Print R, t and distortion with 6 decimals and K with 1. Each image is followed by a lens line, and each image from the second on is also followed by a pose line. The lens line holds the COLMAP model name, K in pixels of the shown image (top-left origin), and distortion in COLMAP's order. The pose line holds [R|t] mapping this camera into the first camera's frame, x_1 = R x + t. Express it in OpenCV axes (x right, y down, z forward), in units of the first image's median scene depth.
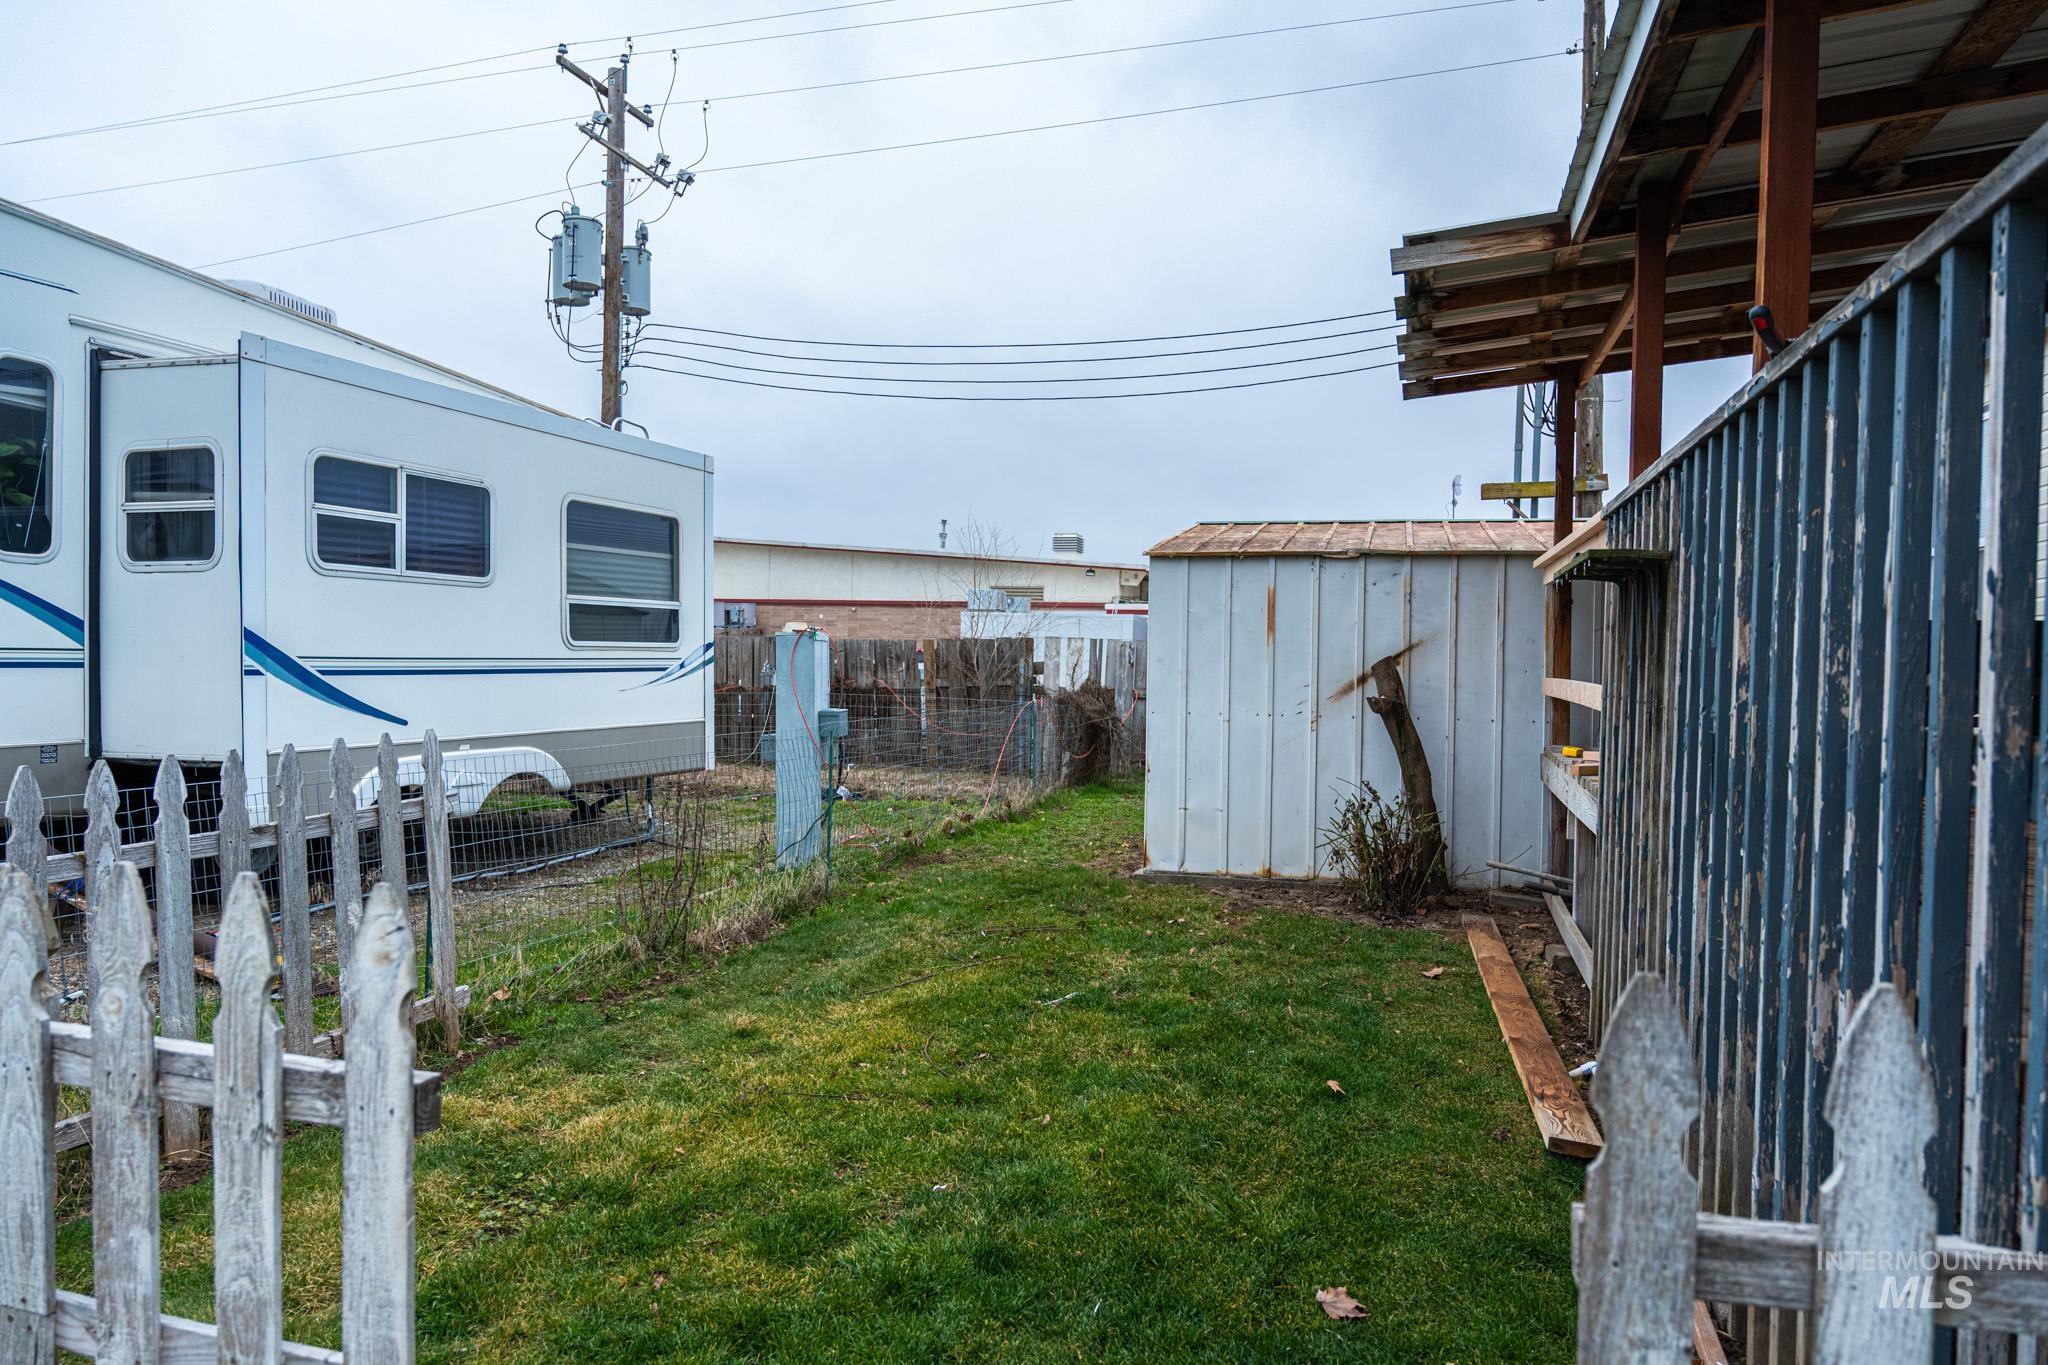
lens RADIAL K [[1372.7, 0, 1026.4], [0, 1372.7, 681.6], [0, 0, 1]] dist [-0.003895, -0.006485]
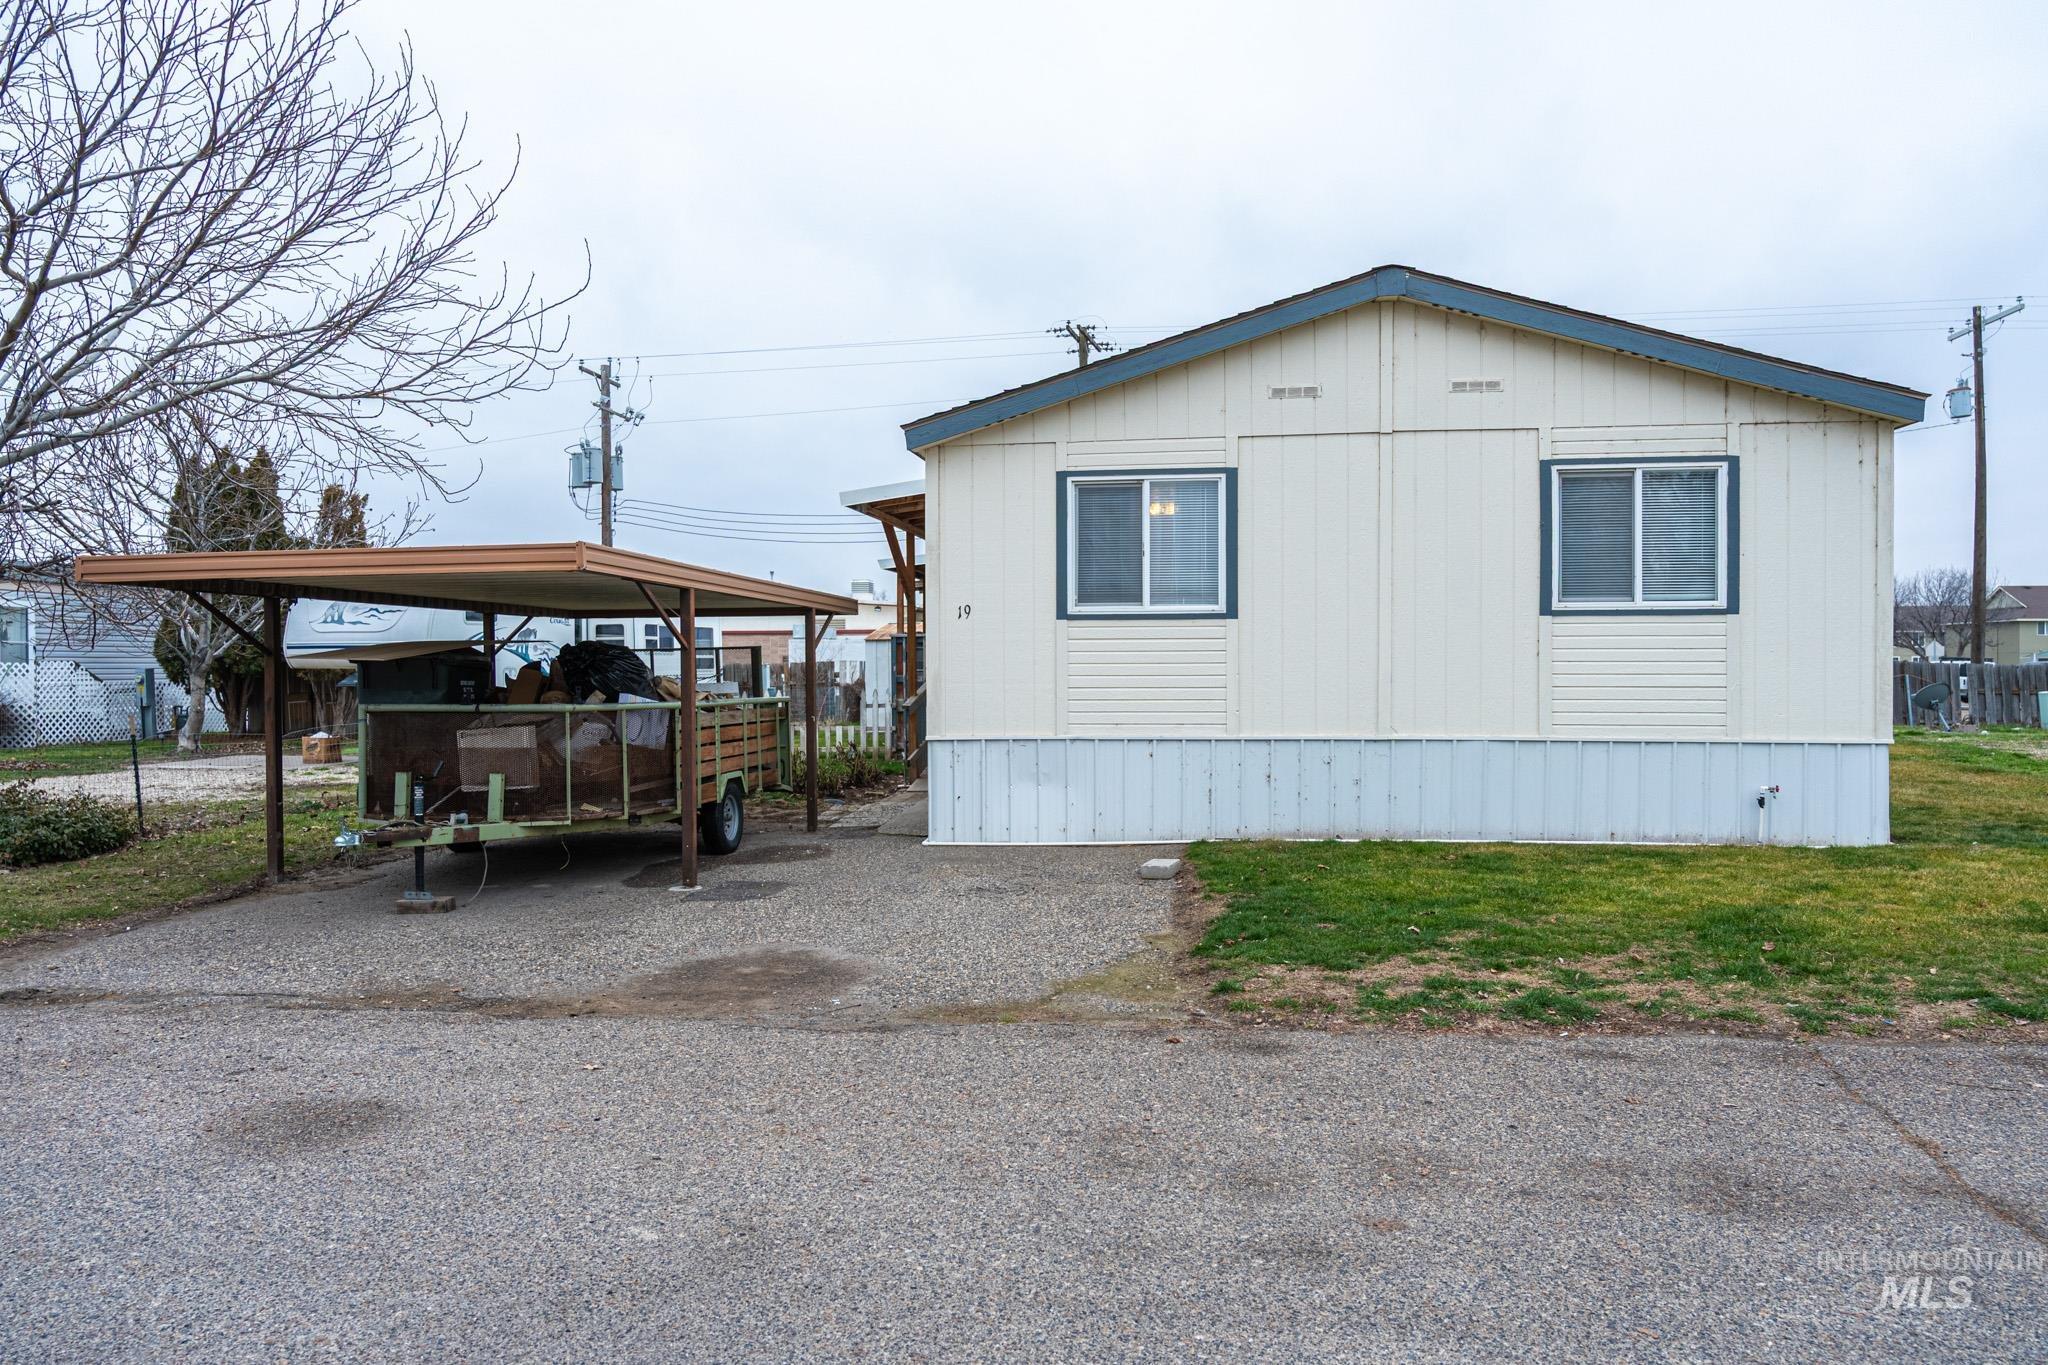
lens RADIAL K [[1372.7, 0, 1026.4], [0, 1372.7, 681.6], [0, 0, 1]] dist [-0.003895, -0.006485]
pose [[0.990932, -0.028890, 0.131225, 0.015835], [0.028990, 0.999579, 0.001146, 0.005764], [-0.131203, 0.002669, 0.991352, -0.940454]]
